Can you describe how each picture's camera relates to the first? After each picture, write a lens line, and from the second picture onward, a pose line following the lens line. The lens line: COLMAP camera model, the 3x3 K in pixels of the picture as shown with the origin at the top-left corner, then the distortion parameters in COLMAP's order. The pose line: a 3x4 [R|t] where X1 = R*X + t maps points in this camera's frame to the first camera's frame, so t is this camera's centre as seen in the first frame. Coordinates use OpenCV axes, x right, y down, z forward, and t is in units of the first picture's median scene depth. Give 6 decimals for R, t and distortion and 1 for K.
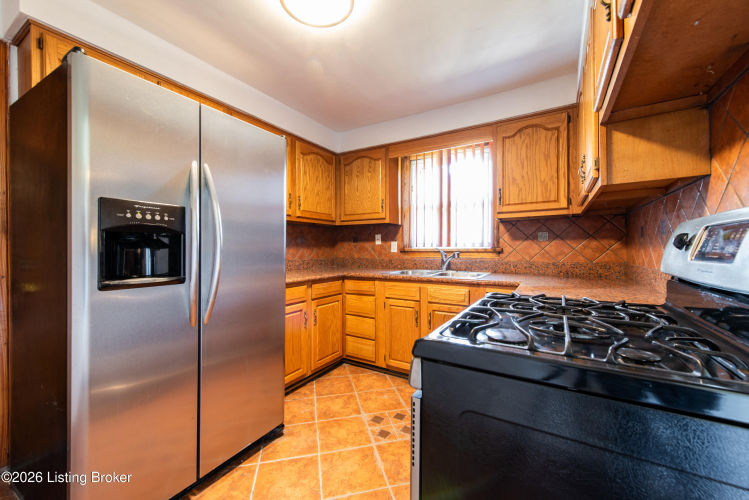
lens RADIAL K [[295.2, 0, 374.0], [0, 295.2, 250.0], [0, 0, 1]] dist [0.008494, -0.000431]
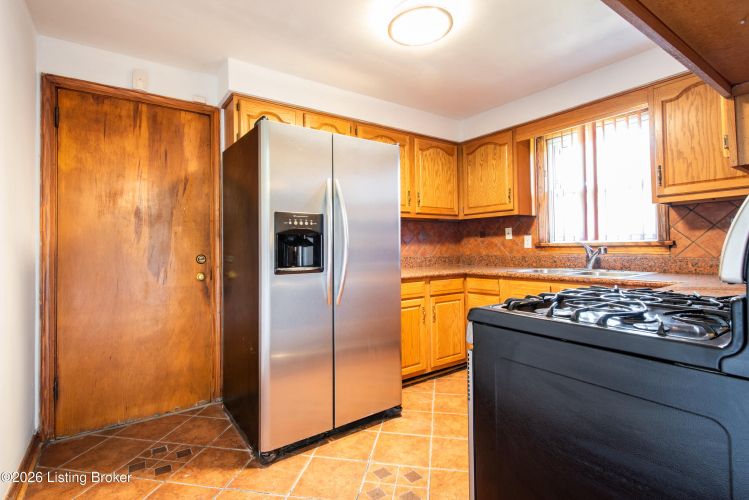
lens RADIAL K [[359.4, 0, 372.0], [0, 359.4, 239.4], [0, 0, 1]] dist [0.000671, -0.000087]
pose [[0.911762, -0.020827, -0.410190, 0.112522], [0.011649, 0.999623, -0.024862, 0.004806], [0.410553, 0.017890, 0.911661, -0.192579]]
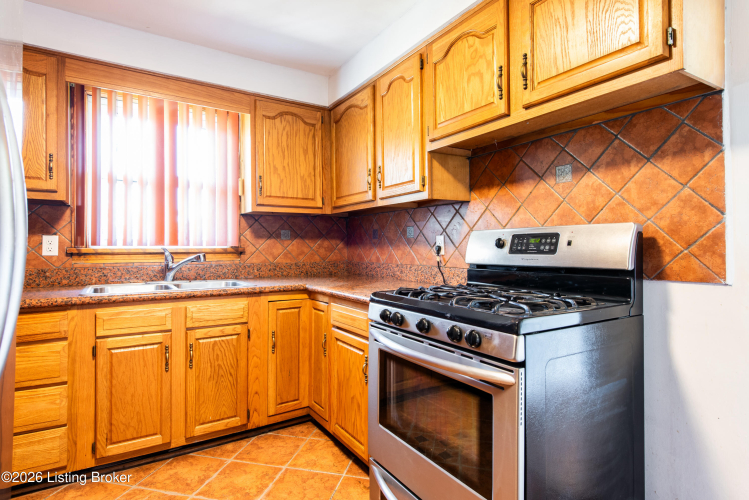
lens RADIAL K [[393.6, 0, 376.2], [0, 393.6, 248.0], [0, 0, 1]] dist [0.001026, 0.000173]
pose [[0.439913, -0.000584, 0.898040, -0.418605], [0.007092, 0.999971, -0.002823, -0.000077], [-0.898012, 0.007611, 0.439904, 0.222946]]
